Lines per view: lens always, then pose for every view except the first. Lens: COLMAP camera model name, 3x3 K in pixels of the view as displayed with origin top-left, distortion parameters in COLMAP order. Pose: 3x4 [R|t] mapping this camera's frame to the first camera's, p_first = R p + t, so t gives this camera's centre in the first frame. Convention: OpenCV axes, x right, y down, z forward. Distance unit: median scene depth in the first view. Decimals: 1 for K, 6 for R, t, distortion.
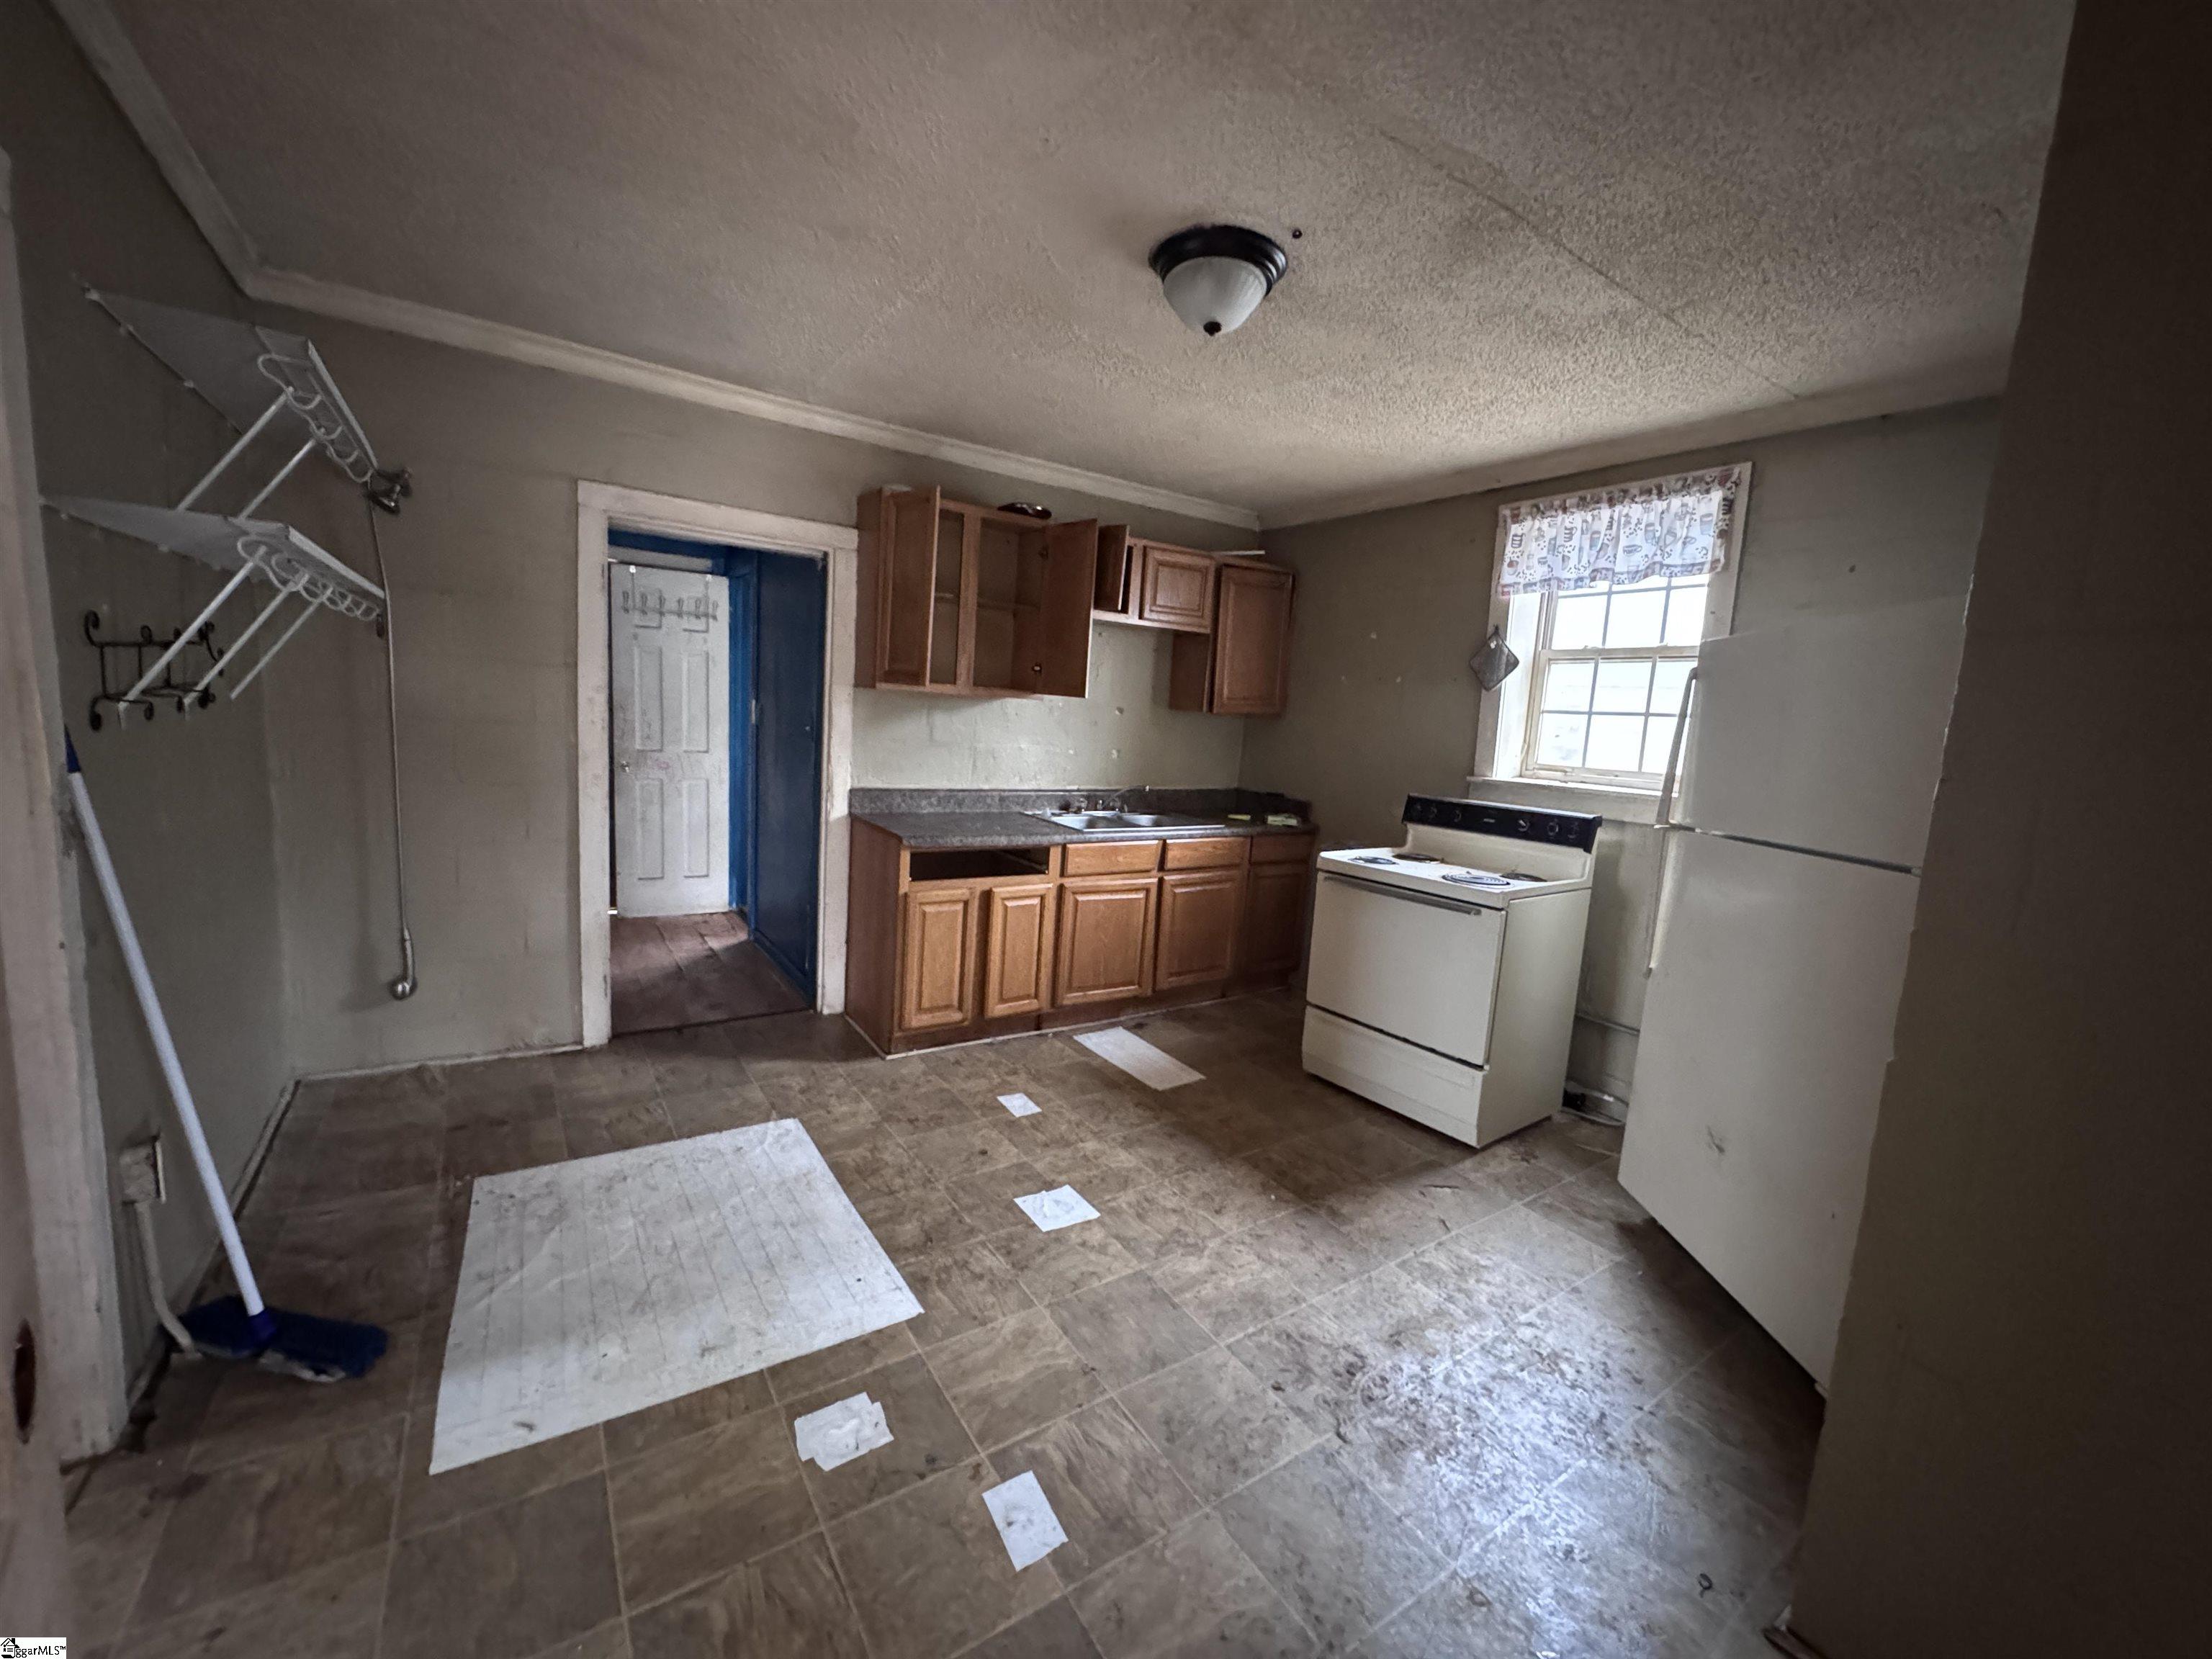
lens RADIAL K [[885.6, 0, 1105.4], [0, 885.6, 828.3], [0, 0, 1]] dist [-0.000228, -0.000101]
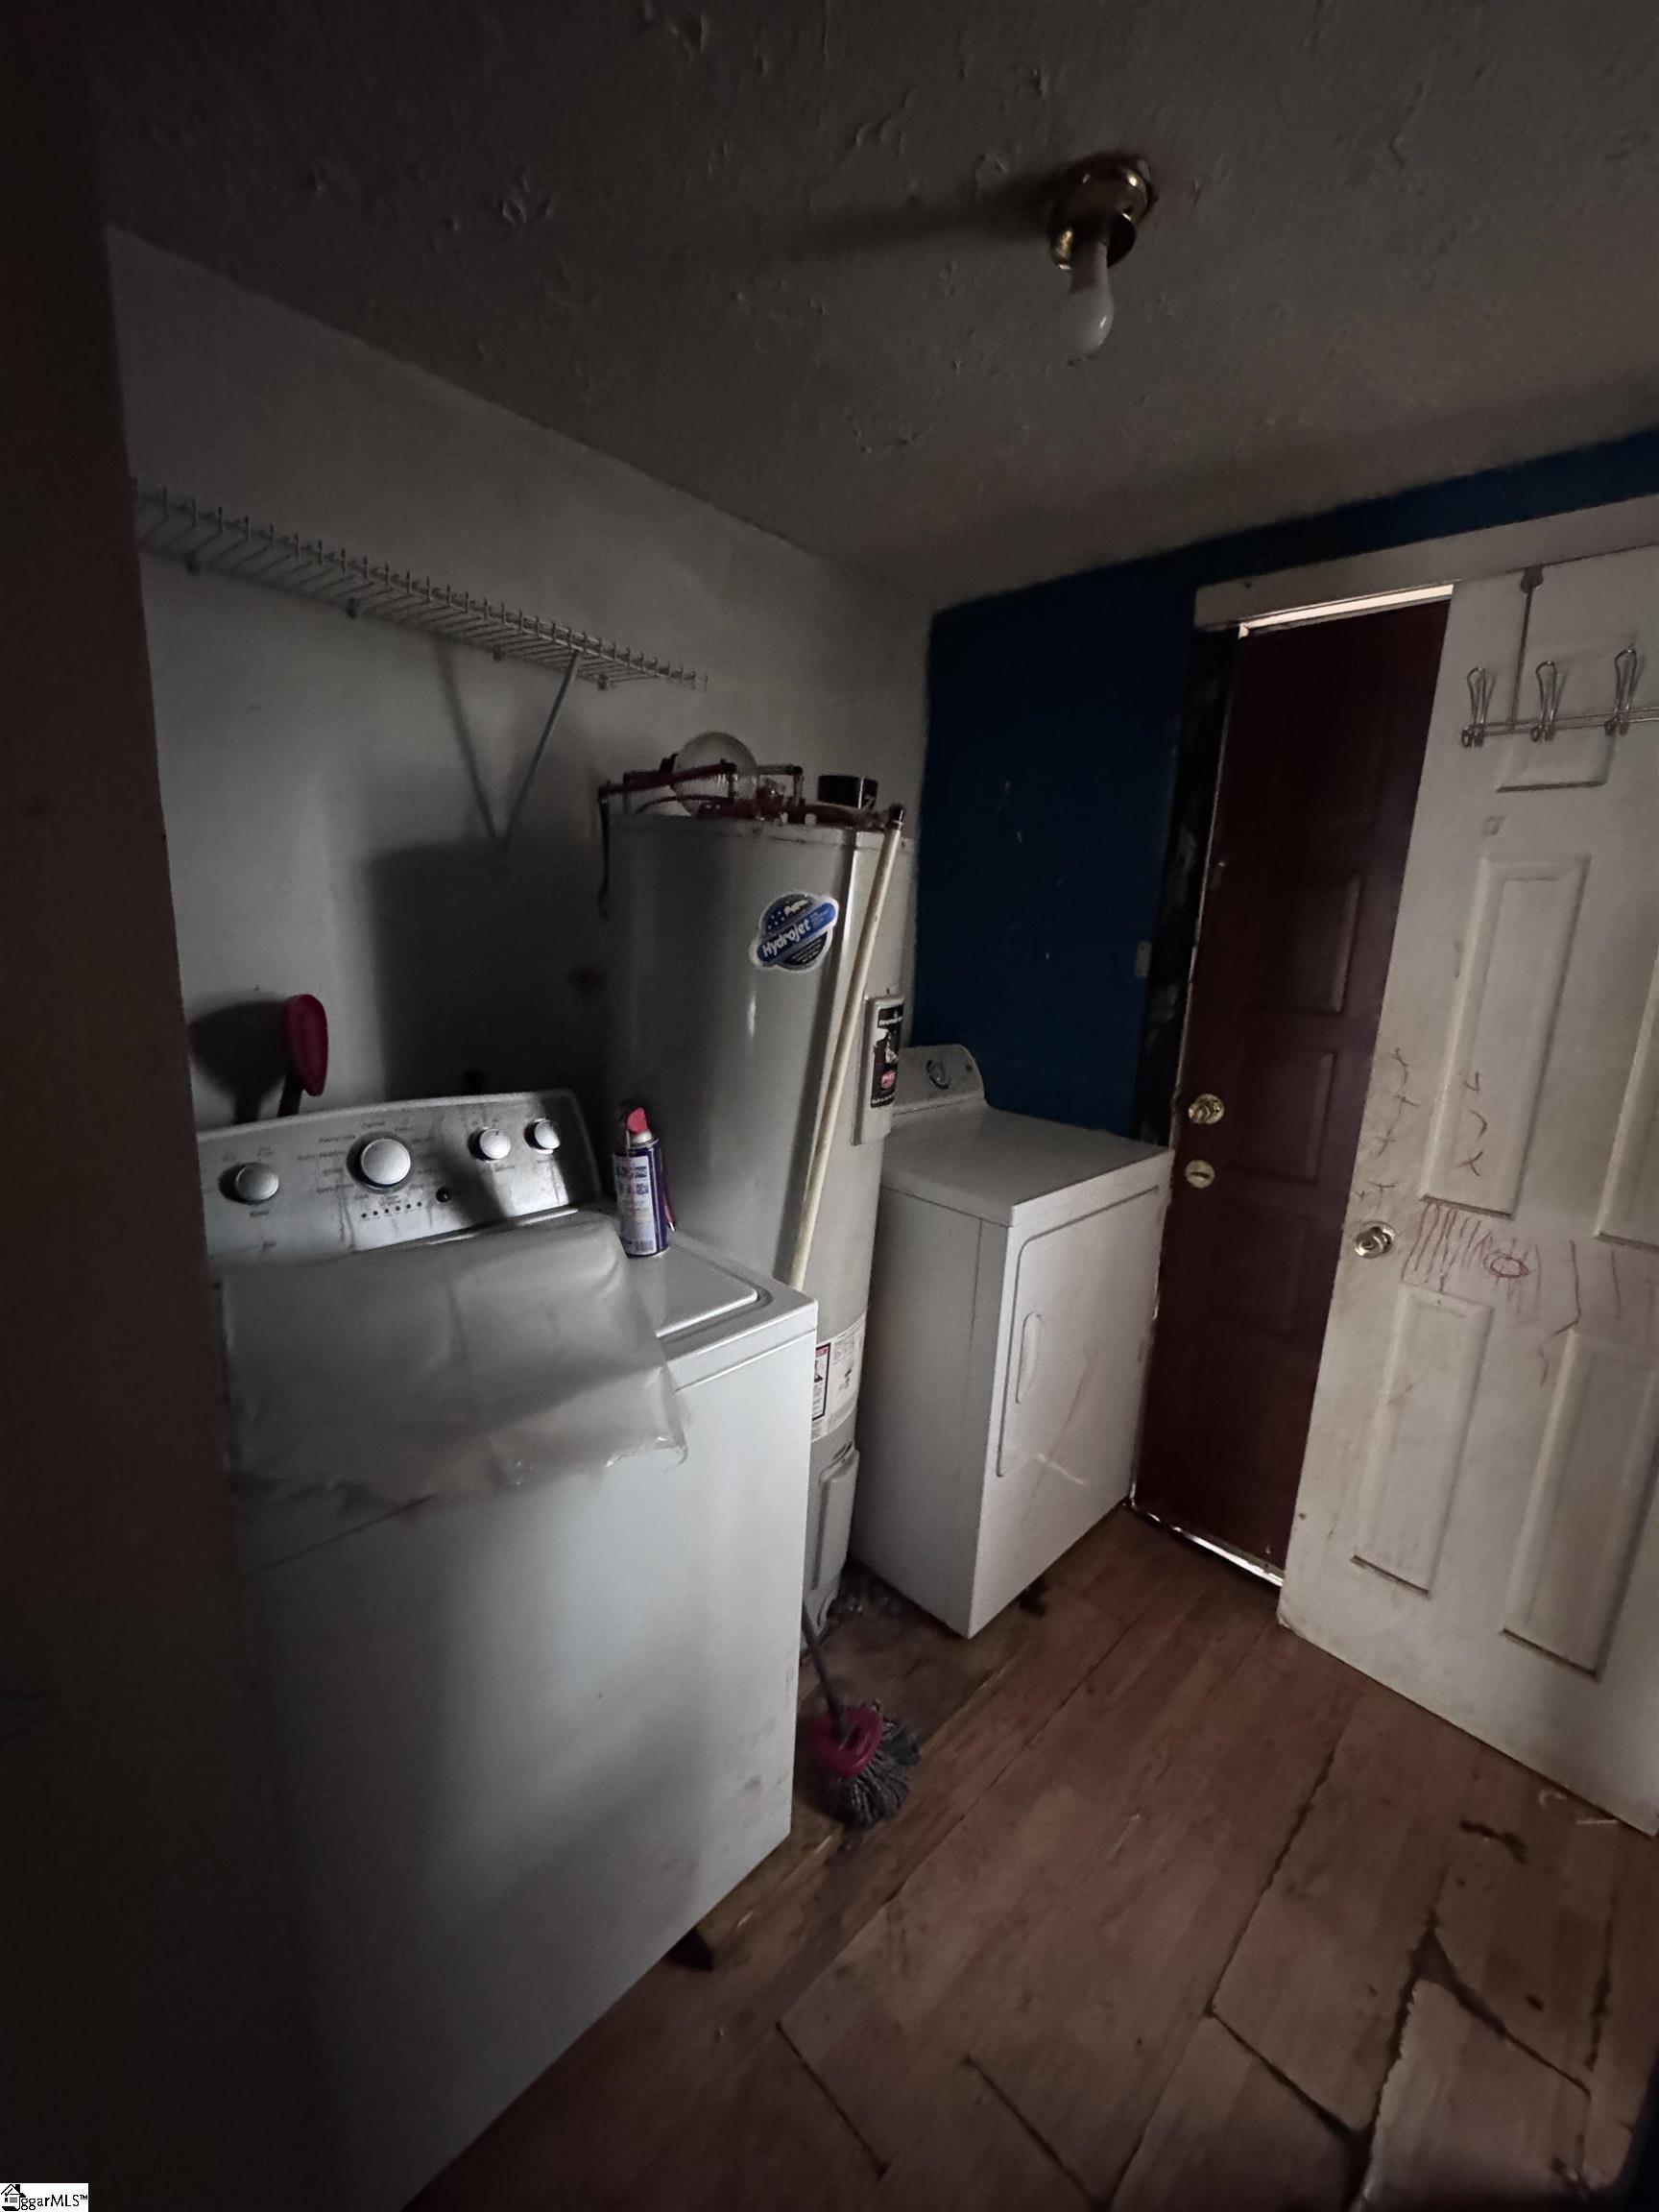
lens RADIAL K [[885.6, 0, 828.6], [0, 885.6, 1107.5], [0, 0, 1]] dist [-0.000228, -0.000101]
pose [[0.187500, 0.166861, -0.967988, -0.273688], [-0.159777, 0.977522, 0.137556, -0.131239], [0.969183, 0.128870, 0.209946, 0.739424]]
